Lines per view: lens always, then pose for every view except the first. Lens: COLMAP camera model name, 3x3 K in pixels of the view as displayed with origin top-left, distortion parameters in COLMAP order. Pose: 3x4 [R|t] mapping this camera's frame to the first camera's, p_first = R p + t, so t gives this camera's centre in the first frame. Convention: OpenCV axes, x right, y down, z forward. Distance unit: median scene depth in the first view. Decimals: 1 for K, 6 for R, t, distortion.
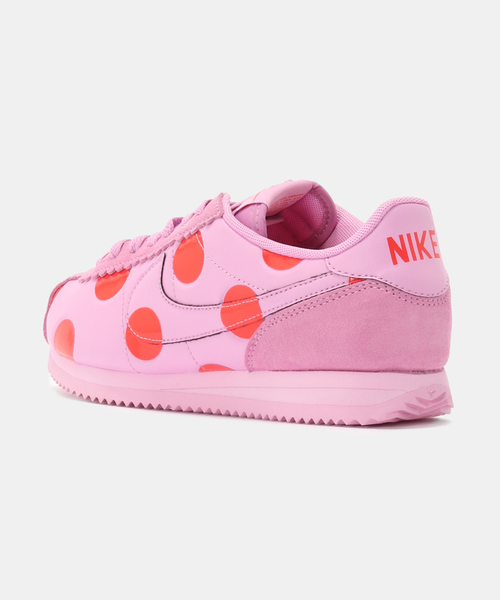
lens RADIAL K [[2585.4, 0, 250.0], [0, 2585.4, 300.0], [0, 0, 1]] dist [0.036135, 0.895972]
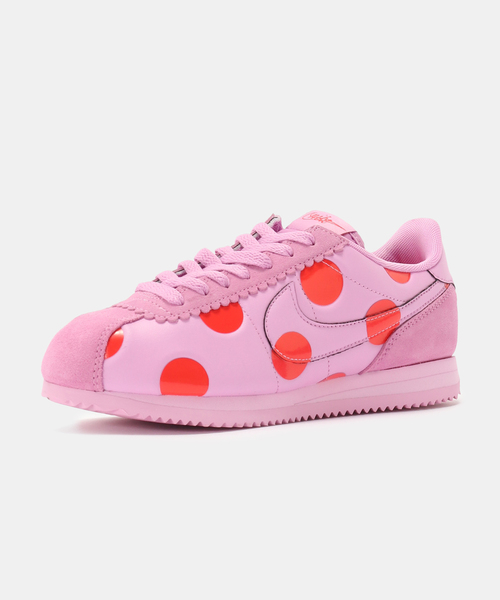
lens RADIAL K [[2585.4, 0, 250.0], [0, 2585.4, 300.0], [0, 0, 1]] dist [0.036135, 0.895972]
pose [[0.104944, -0.070570, 0.991971, -1.177113], [0.081291, 0.994750, 0.062168, -0.083651], [-0.991150, 0.074114, 0.110130, 0.924350]]
